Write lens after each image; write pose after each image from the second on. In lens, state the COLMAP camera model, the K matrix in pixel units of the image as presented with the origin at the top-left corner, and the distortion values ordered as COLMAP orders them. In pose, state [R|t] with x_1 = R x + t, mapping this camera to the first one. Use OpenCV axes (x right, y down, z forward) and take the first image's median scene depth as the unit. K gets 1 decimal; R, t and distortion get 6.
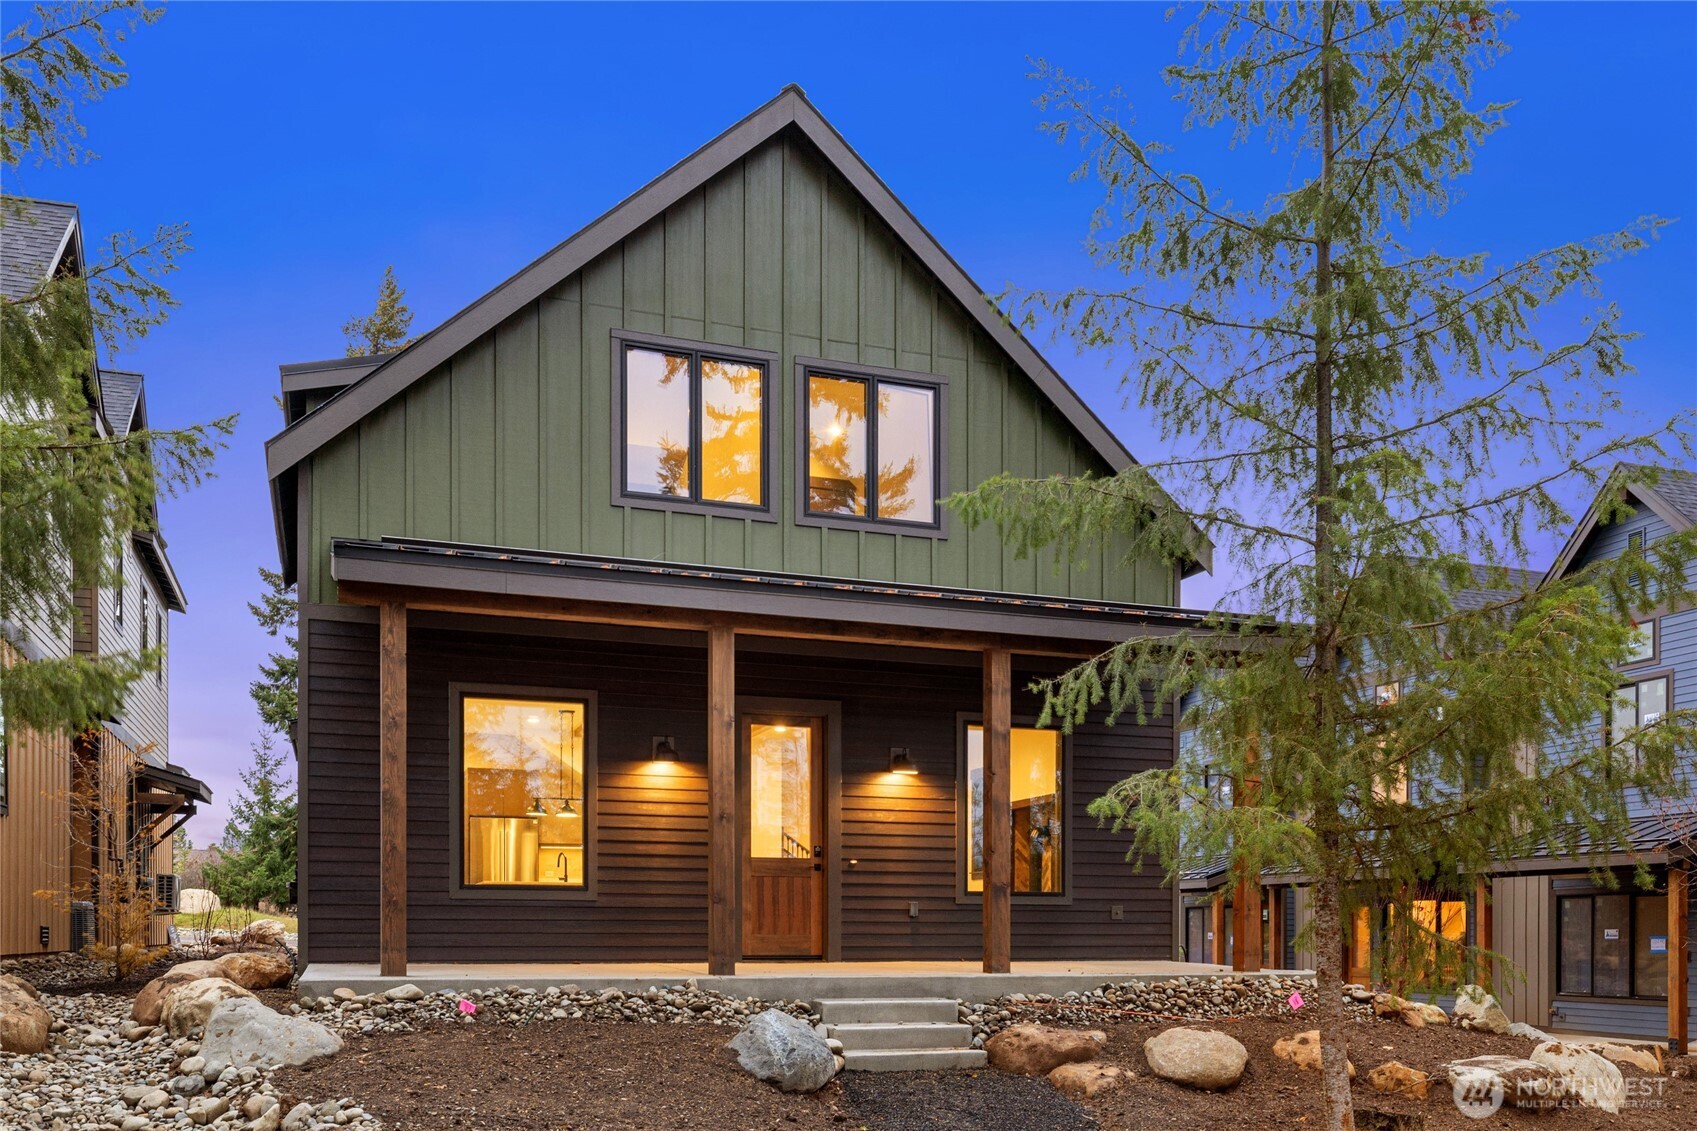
lens RADIAL K [[1431.8, 0, 849.4], [0, 1431.8, 588.8], [0, 0, 1]] dist [-0.001547, -0.007666]
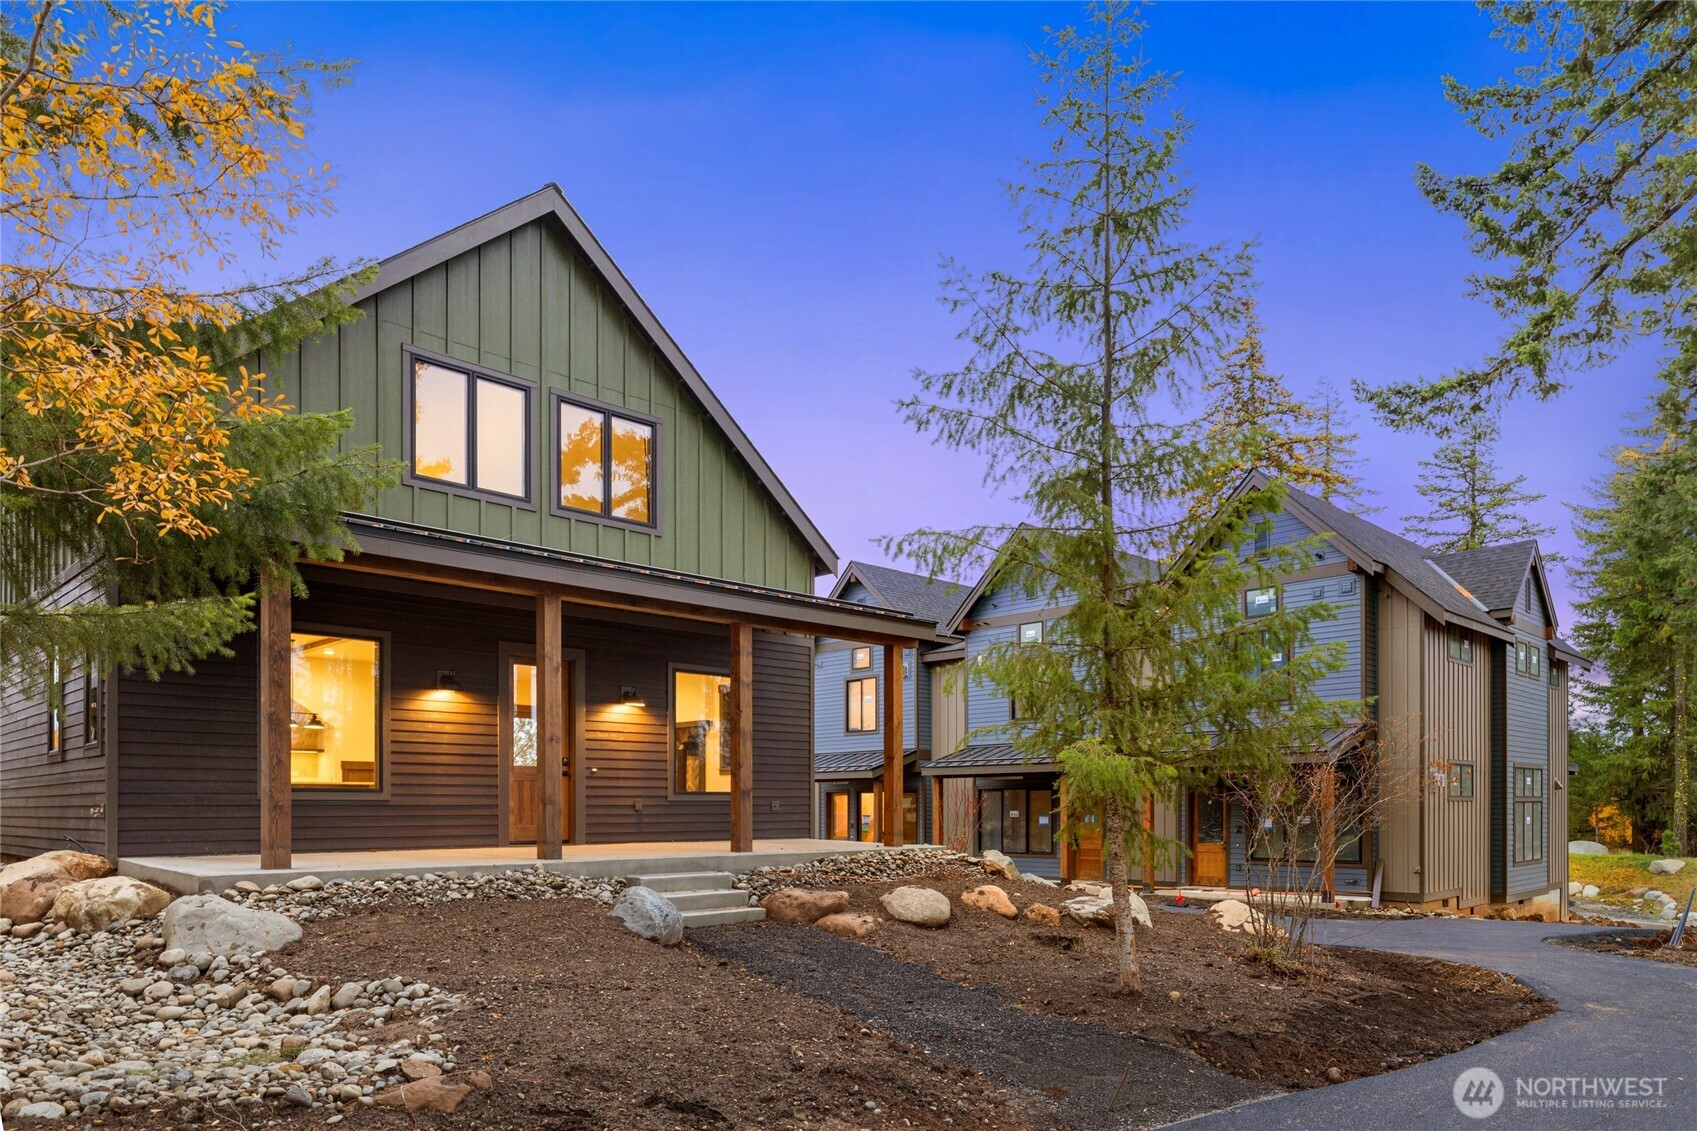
lens RADIAL K [[1024.3, 0, 845.9], [0, 1024.3, 544.6], [0, 0, 1]] dist [-0.002663, 0.000882]
pose [[0.911105, 0.092918, 0.401565, -0.257874], [-0.086313, 0.995669, -0.034554, -0.012047], [-0.403036, -0.003178, 0.915179, 0.023525]]
